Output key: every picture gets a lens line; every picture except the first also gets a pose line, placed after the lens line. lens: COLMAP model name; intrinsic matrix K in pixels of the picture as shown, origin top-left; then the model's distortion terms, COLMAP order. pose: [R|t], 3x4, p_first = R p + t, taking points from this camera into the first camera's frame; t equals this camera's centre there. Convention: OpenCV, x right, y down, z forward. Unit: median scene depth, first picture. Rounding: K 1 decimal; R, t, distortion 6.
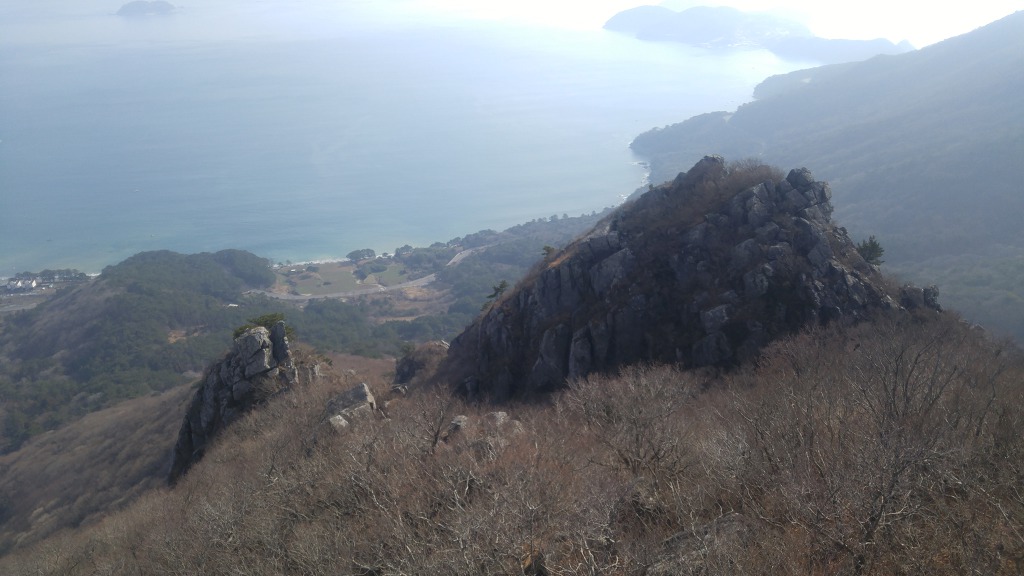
lens RADIAL K [[768.1, 0, 502.4], [0, 768.1, 291.9], [0, 0, 1]] dist [0.005381, 0.020989]
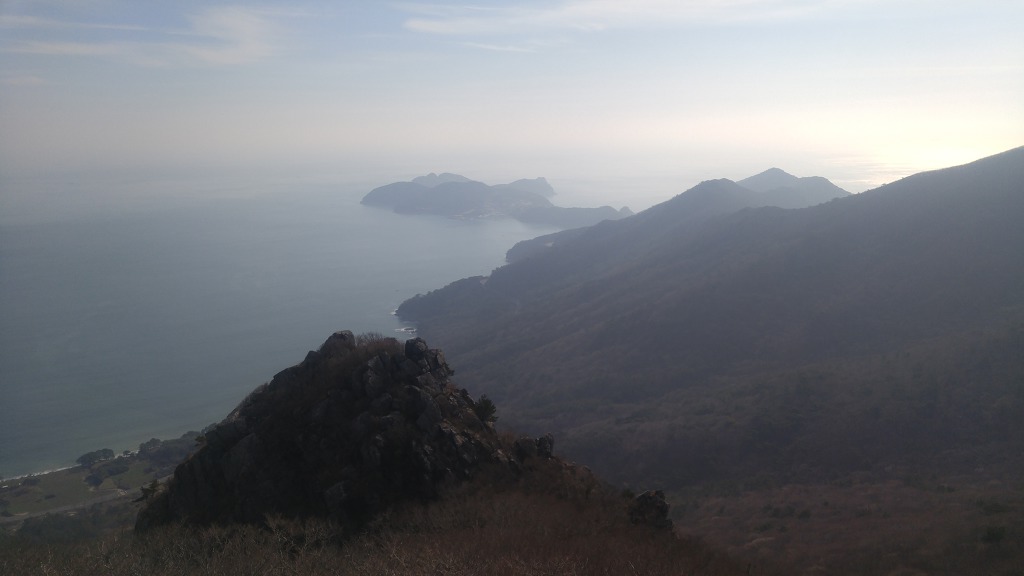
lens RADIAL K [[768.1, 0, 522.6], [0, 768.1, 303.3], [0, 0, 1]] dist [0.005381, 0.020989]
pose [[0.947835, -0.068015, 0.311421, 0.150204], [0.128505, 0.975596, -0.178043, -0.000225], [-0.291711, 0.208775, 0.933444, -0.031798]]
